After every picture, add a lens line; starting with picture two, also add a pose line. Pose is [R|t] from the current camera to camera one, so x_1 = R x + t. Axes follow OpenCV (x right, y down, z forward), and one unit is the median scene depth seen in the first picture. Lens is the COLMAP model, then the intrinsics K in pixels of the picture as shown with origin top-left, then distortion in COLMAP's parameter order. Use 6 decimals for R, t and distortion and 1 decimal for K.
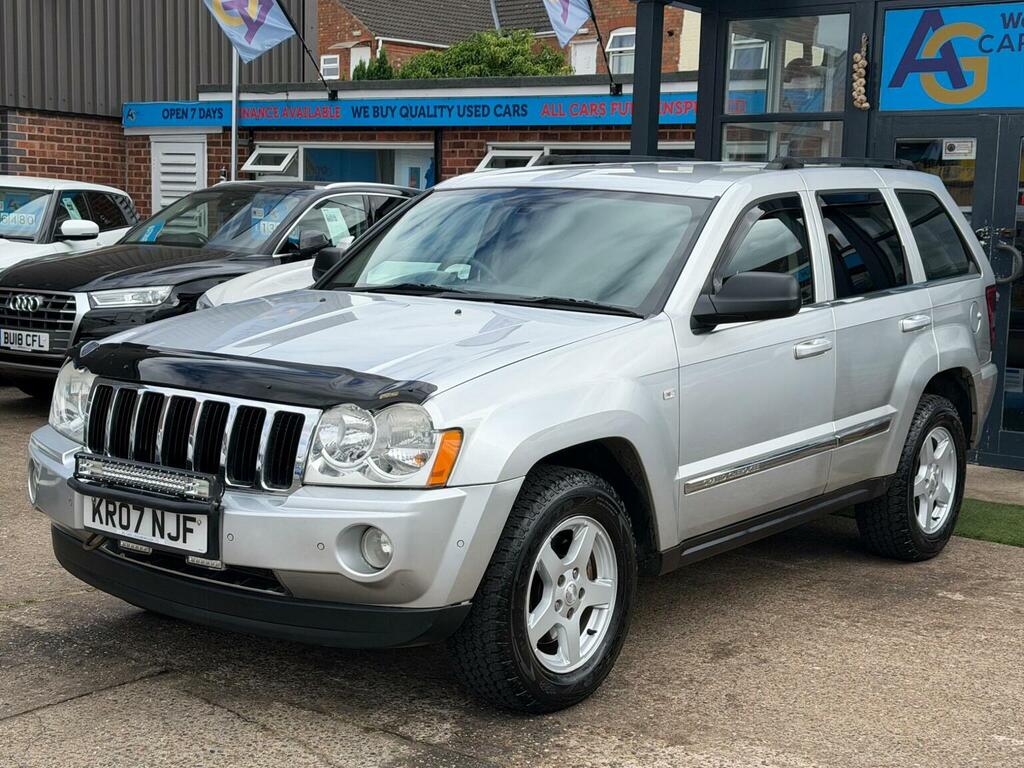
lens RADIAL K [[1597.5, 0, 514.1], [0, 1597.5, 291.9], [0, 0, 1]] dist [0.128480, 0.035704]
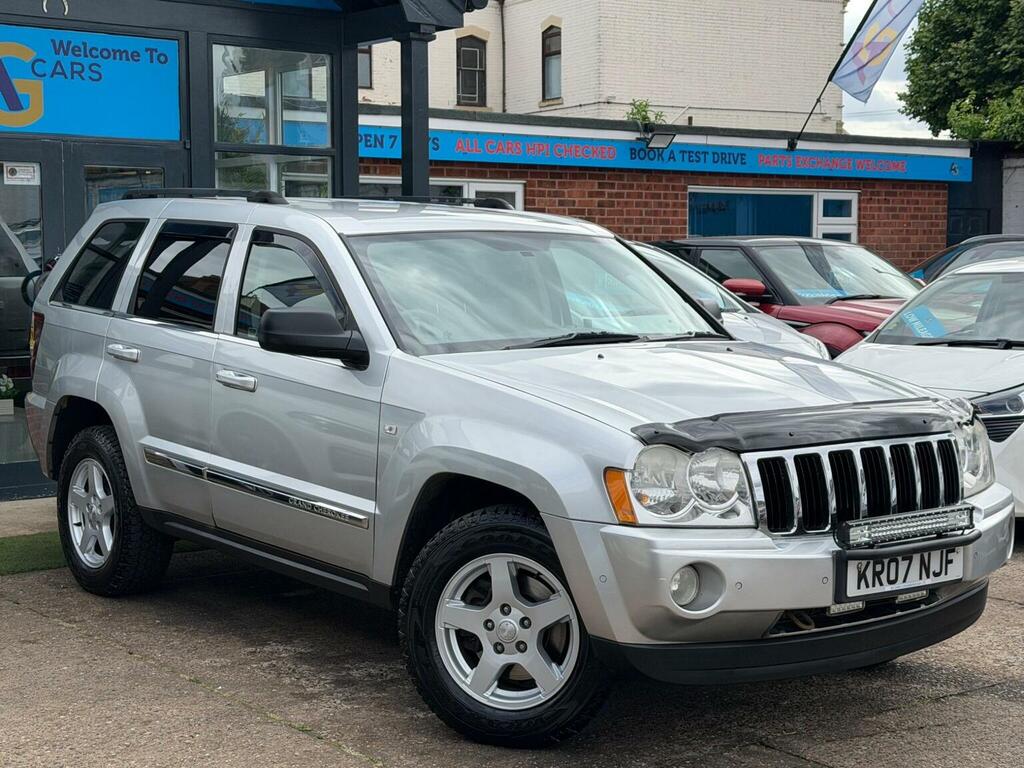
lens RADIAL K [[1621.8, 0, 506.2], [0, 1621.8, 388.1], [0, 0, 1]] dist [0.047039, 0.031006]
pose [[0.265594, -0.109784, 0.957814, -1.228952], [0.056481, 0.993561, 0.098219, -0.082809], [-0.962429, 0.028012, 0.270084, 0.939458]]
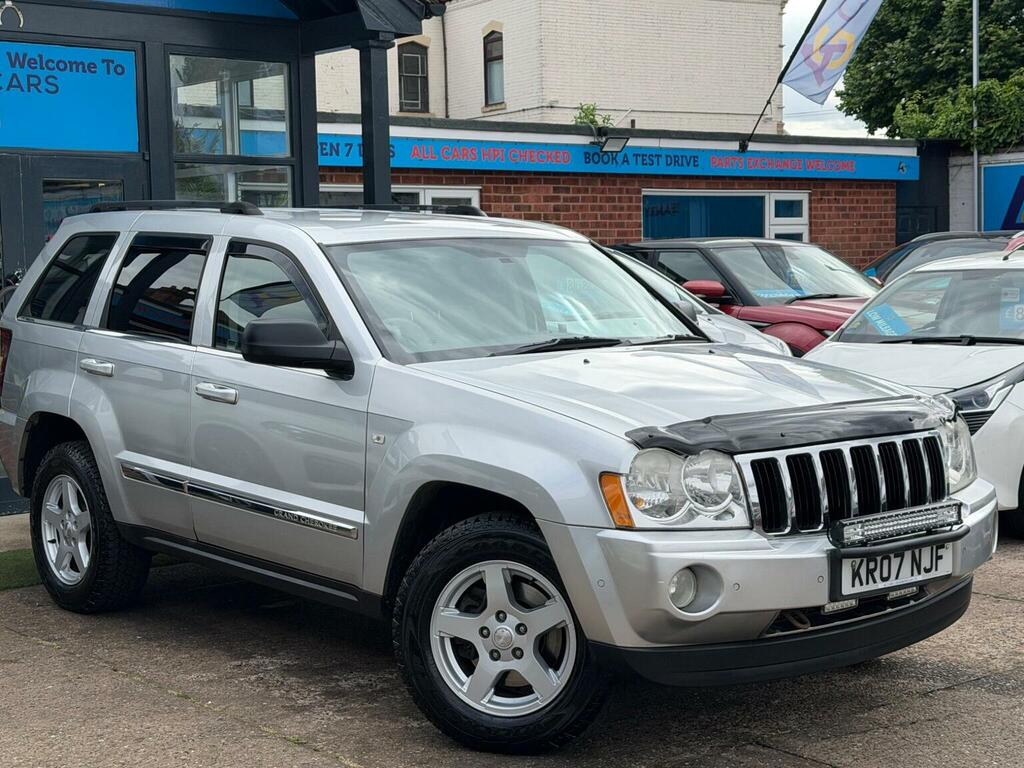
lens RADIAL K [[1621.8, 0, 506.2], [0, 1621.8, 388.1], [0, 0, 1]] dist [0.047039, 0.031006]
pose [[0.229864, -0.112145, 0.966740, -1.236798], [0.074210, 0.992467, 0.097484, -0.086011], [-0.970389, 0.049334, 0.236454, 0.967754]]
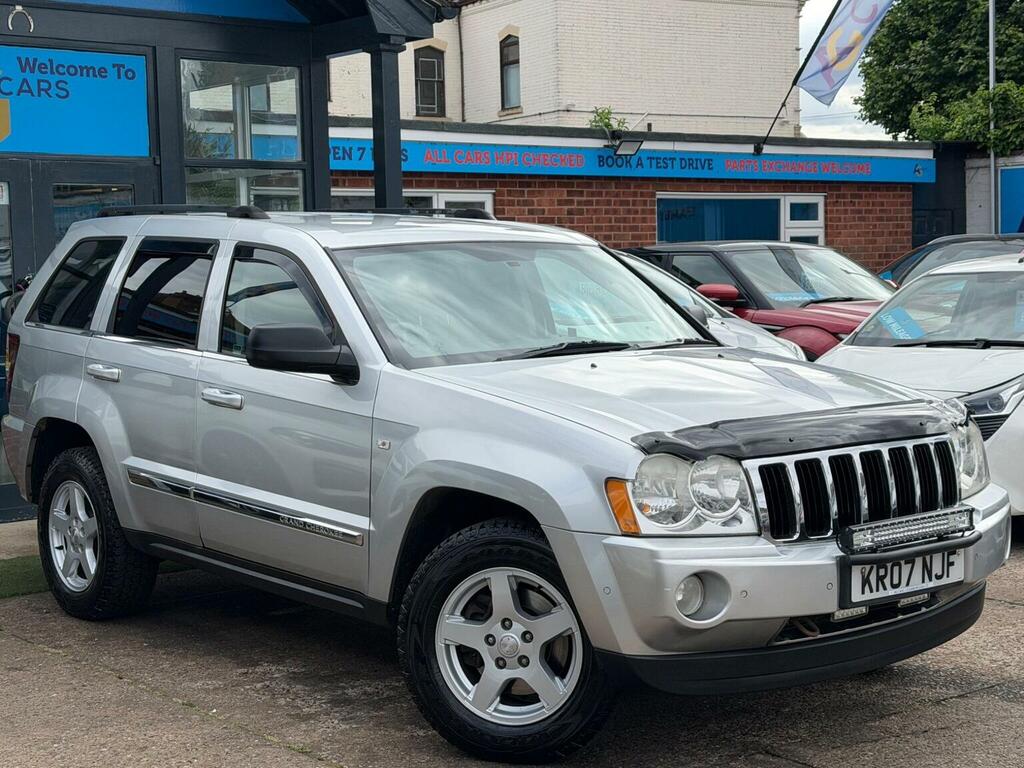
lens RADIAL K [[1621.9, 0, 512.0], [0, 1621.9, 384.0], [0, 0, 1]] dist [0.046305, 0.030004]
pose [[0.237198, -0.107789, 0.965463, -1.224540], [0.076886, 0.992791, 0.091951, -0.084951], [-0.968414, 0.052420, 0.243776, 0.962320]]
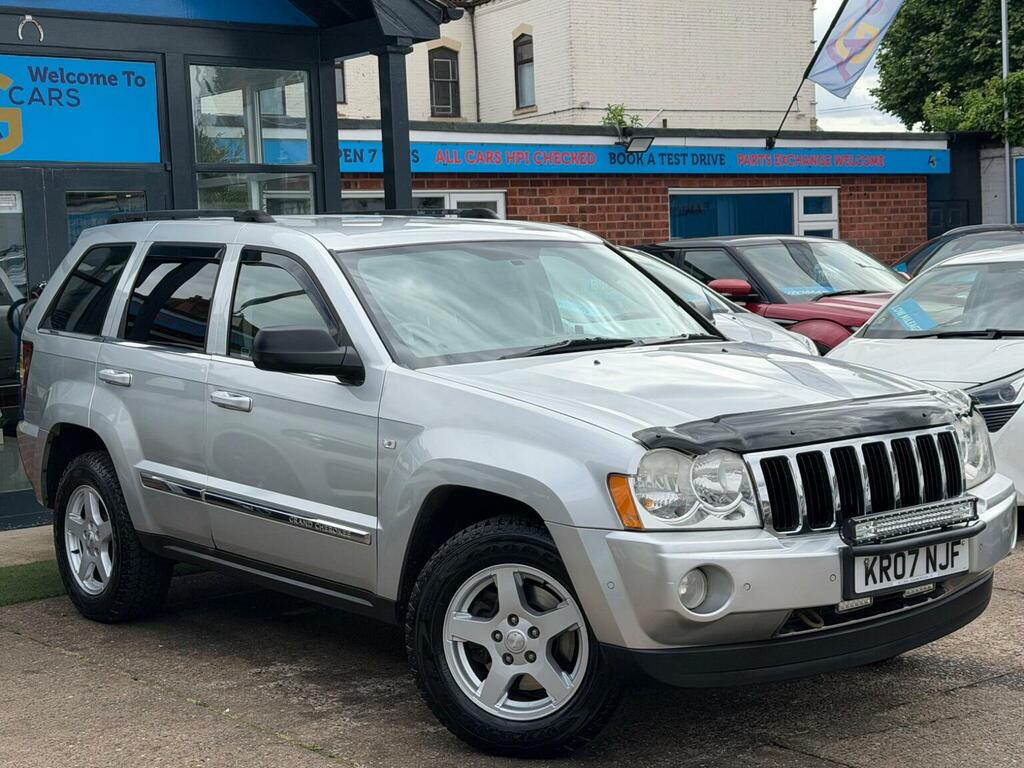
lens RADIAL K [[1621.8, 0, 506.2], [0, 1621.8, 388.1], [0, 0, 1]] dist [0.047039, 0.031006]
pose [[0.251598, -0.114826, 0.960996, -1.228591], [0.095020, 0.991071, 0.093542, -0.083830], [-0.963156, 0.067779, 0.260262, 0.949099]]
